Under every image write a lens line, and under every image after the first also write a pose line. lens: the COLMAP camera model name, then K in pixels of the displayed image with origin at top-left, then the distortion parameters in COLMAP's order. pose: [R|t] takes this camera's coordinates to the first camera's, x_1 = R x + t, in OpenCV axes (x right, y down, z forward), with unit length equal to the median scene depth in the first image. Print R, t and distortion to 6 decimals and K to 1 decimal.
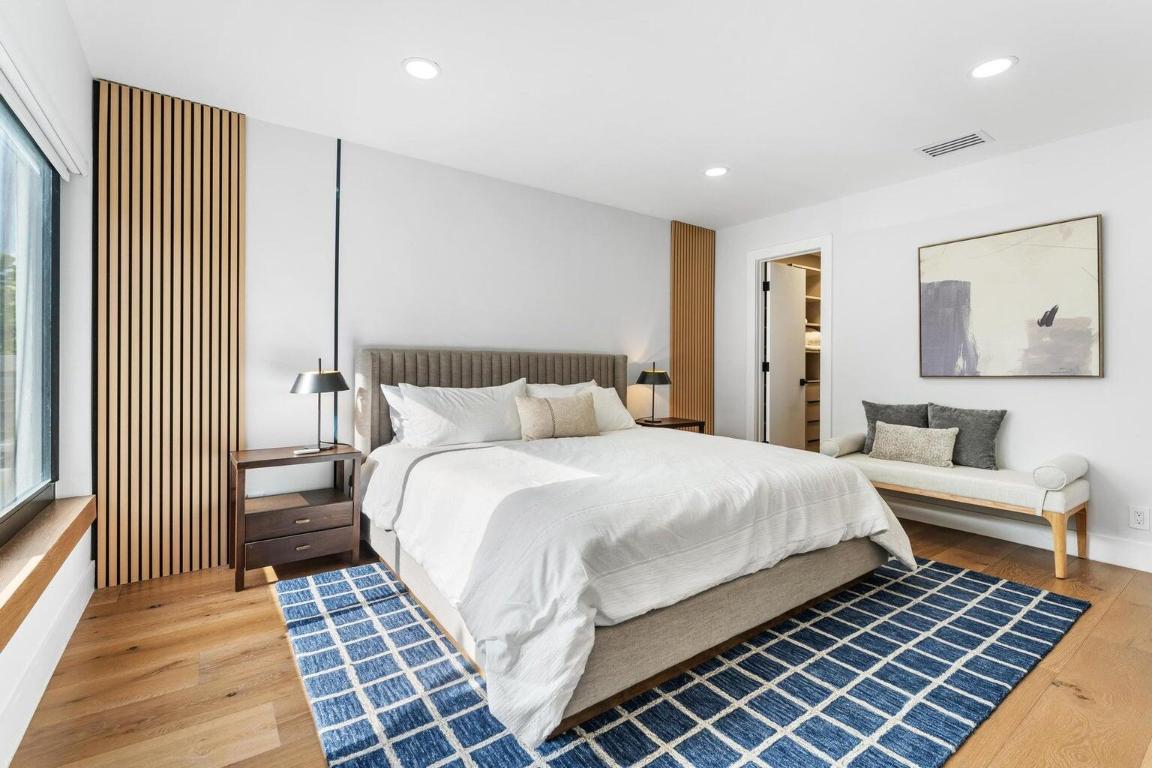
lens RADIAL K [[517.4, 0, 575.7], [0, 517.4, 367.2], [0, 0, 1]] dist [-0.004639, -0.000387]
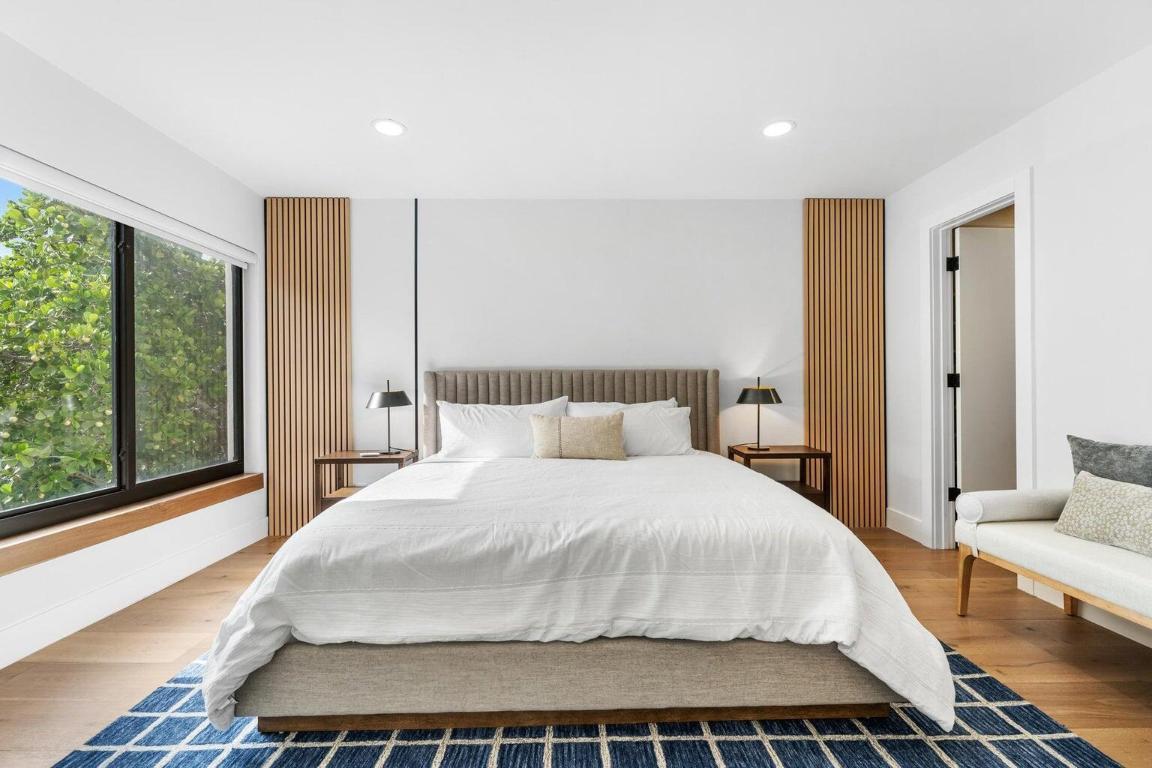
lens RADIAL K [[501.0, 0, 577.1], [0, 501.0, 387.1], [0, 0, 1]] dist [-0.003122, 0.000134]
pose [[0.820983, -0.008086, -0.570895, 0.519542], [0.010742, 0.999941, 0.001285, 0.002925], [0.570851, -0.007188, 0.821022, 0.248860]]
